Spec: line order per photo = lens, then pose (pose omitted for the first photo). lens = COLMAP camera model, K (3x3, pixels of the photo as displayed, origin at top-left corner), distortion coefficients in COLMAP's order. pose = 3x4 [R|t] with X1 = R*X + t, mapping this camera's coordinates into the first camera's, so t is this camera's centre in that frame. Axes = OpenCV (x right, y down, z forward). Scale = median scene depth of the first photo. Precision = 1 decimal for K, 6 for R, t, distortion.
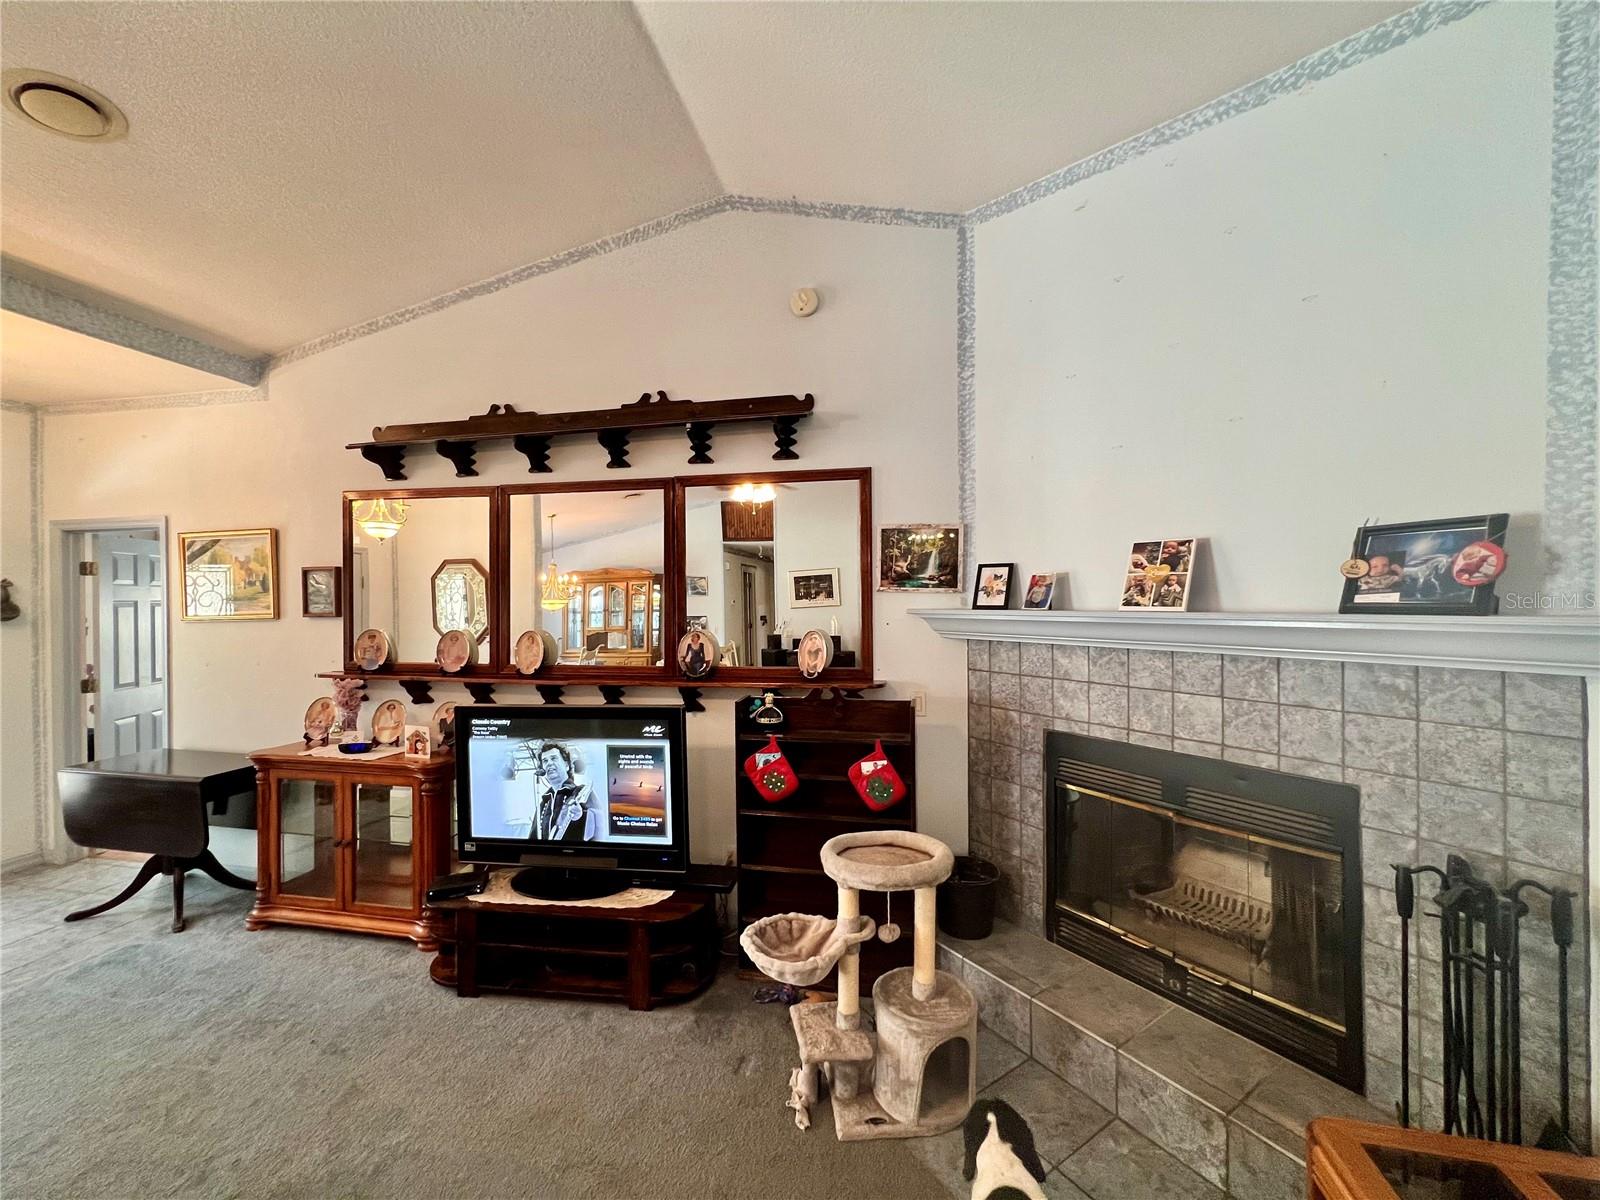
lens RADIAL K [[640.3, 0, 800.0], [0, 640.3, 600.0], [0, 0, 1]] dist [-0.003392, 0.000343]
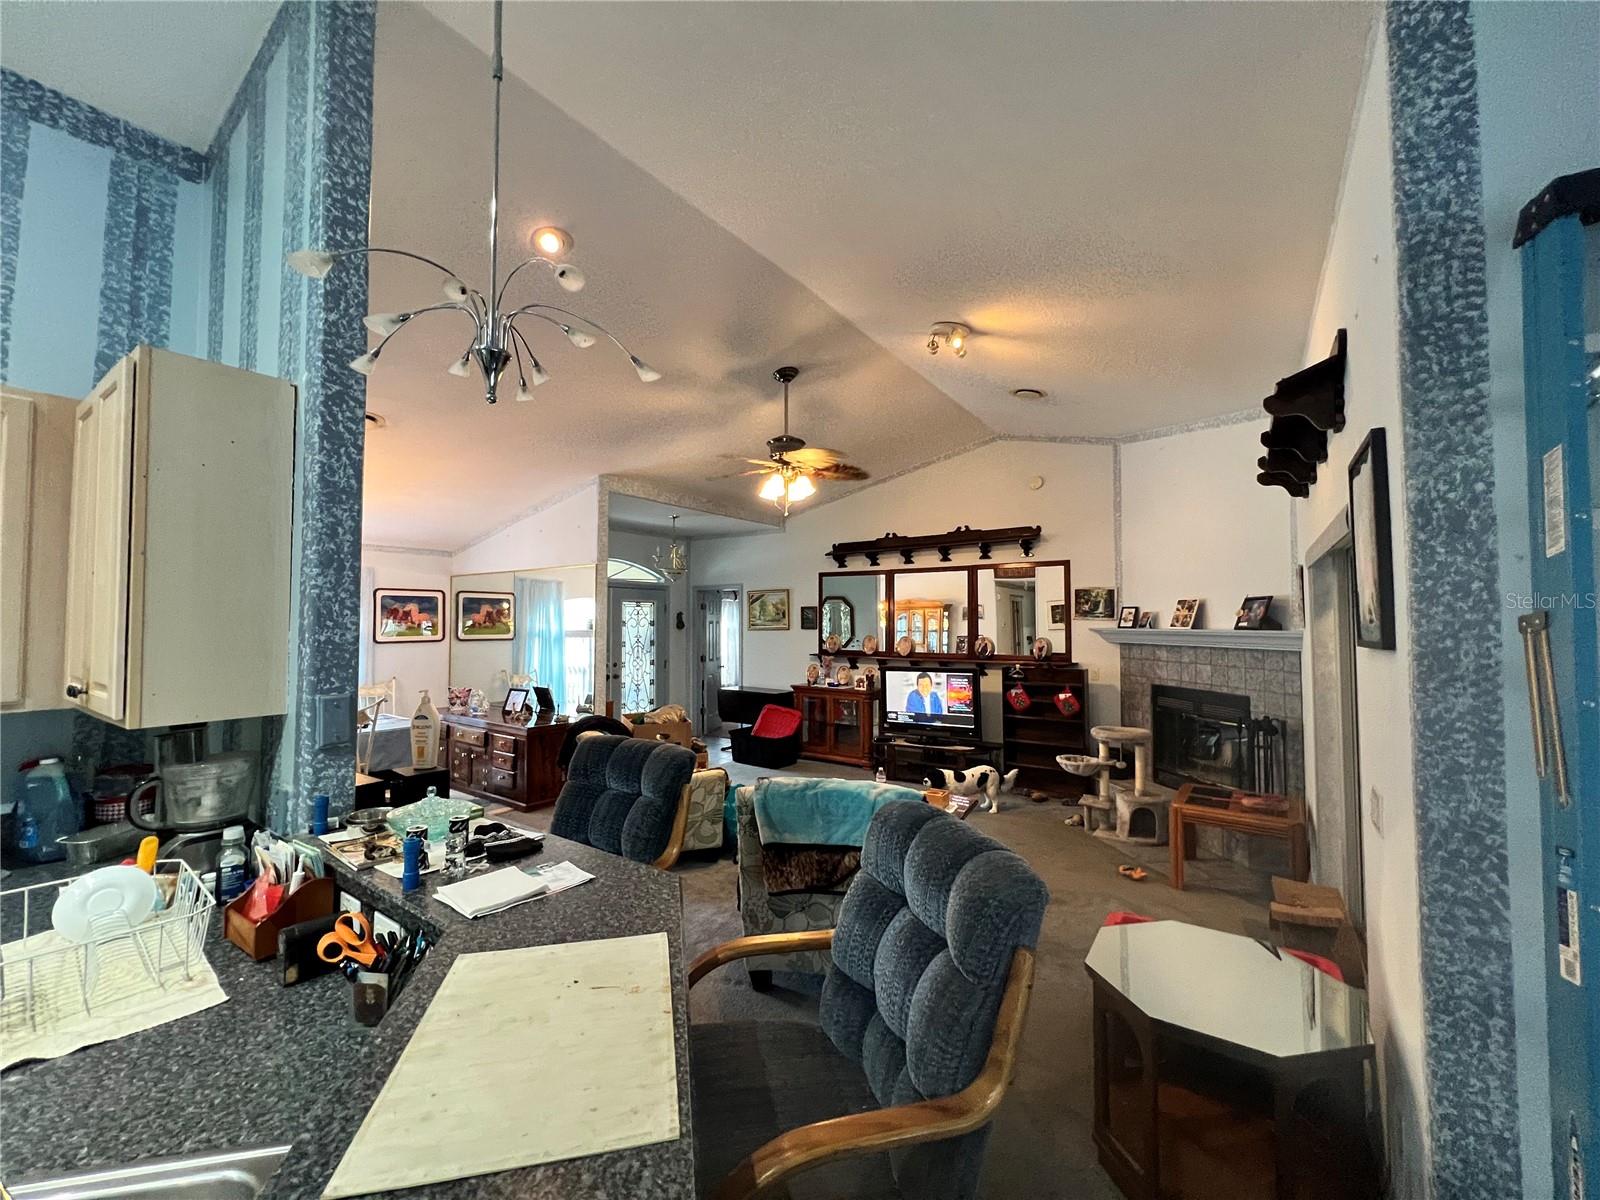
lens RADIAL K [[640.3, 0, 800.0], [0, 640.3, 600.0], [0, 0, 1]] dist [-0.003392, 0.000343]
pose [[0.915291, -0.005945, -0.402750, 0.143827], [-0.008492, 0.999384, -0.034052, 0.001743], [0.402705, 0.034588, 0.914676, -1.245770]]
